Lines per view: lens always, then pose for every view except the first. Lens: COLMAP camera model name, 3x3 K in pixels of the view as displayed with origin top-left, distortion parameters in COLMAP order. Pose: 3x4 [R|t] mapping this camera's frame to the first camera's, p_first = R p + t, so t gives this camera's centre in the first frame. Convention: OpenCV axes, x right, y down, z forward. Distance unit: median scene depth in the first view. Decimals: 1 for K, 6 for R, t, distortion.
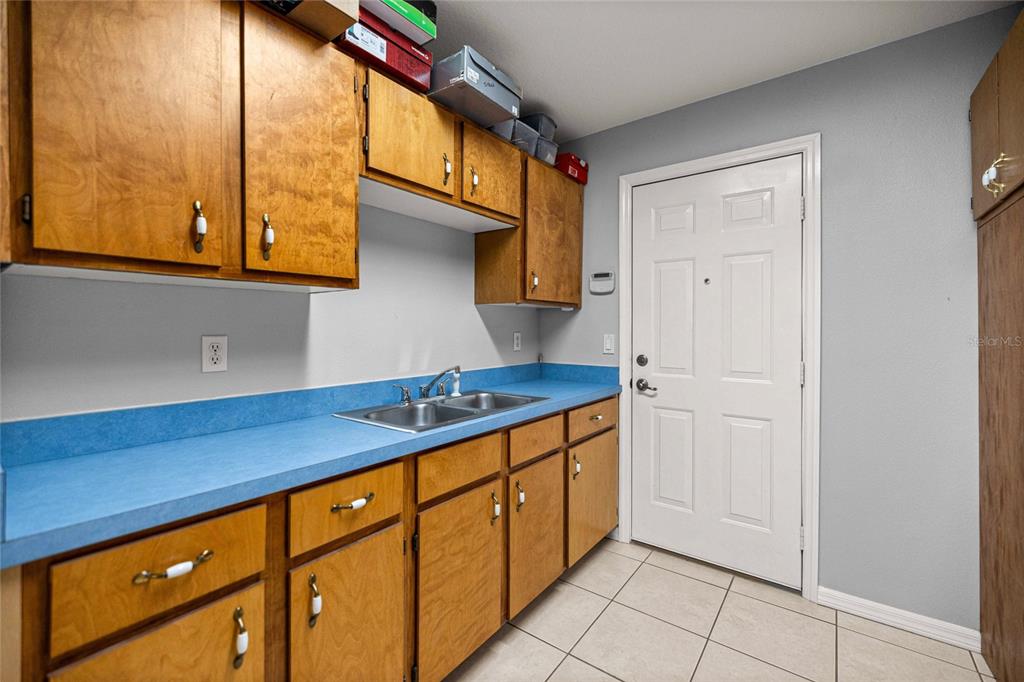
lens RADIAL K [[444.5, 0, 510.5], [0, 444.5, 334.8], [0, 0, 1]] dist [0.004005, -0.000583]
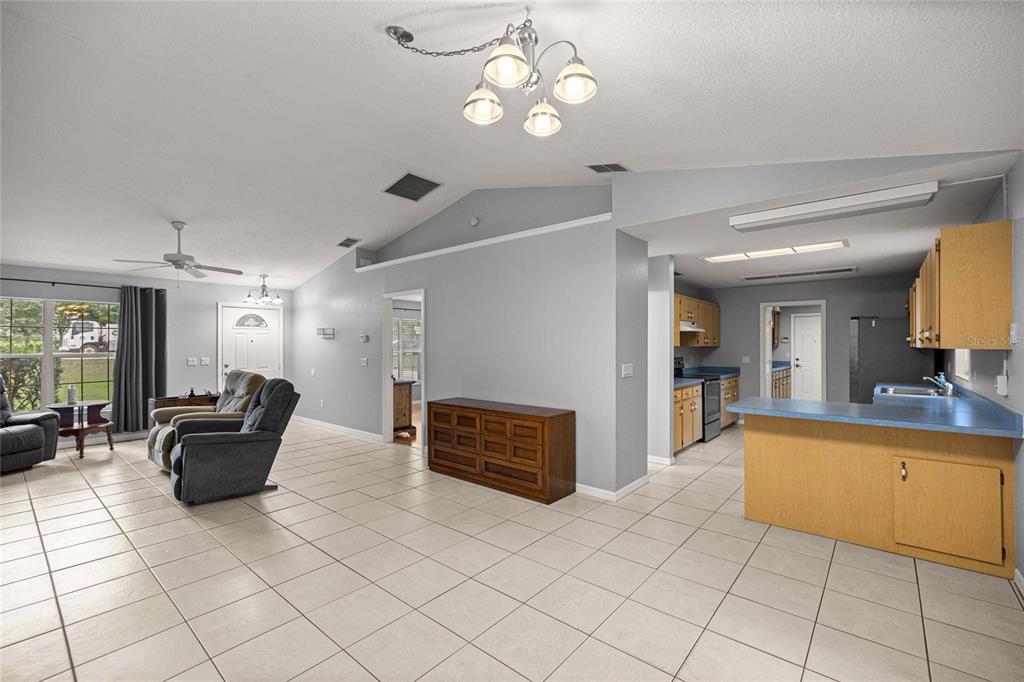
lens RADIAL K [[444.5, 0, 512.1], [0, 444.5, 343.0], [0, 0, 1]] dist [0.004005, -0.000583]
pose [[0.997860, 0.000340, -0.065386, -2.025749], [-0.000807, 0.999974, -0.007120, -0.061699], [0.065382, 0.007158, 0.997835, -3.211774]]
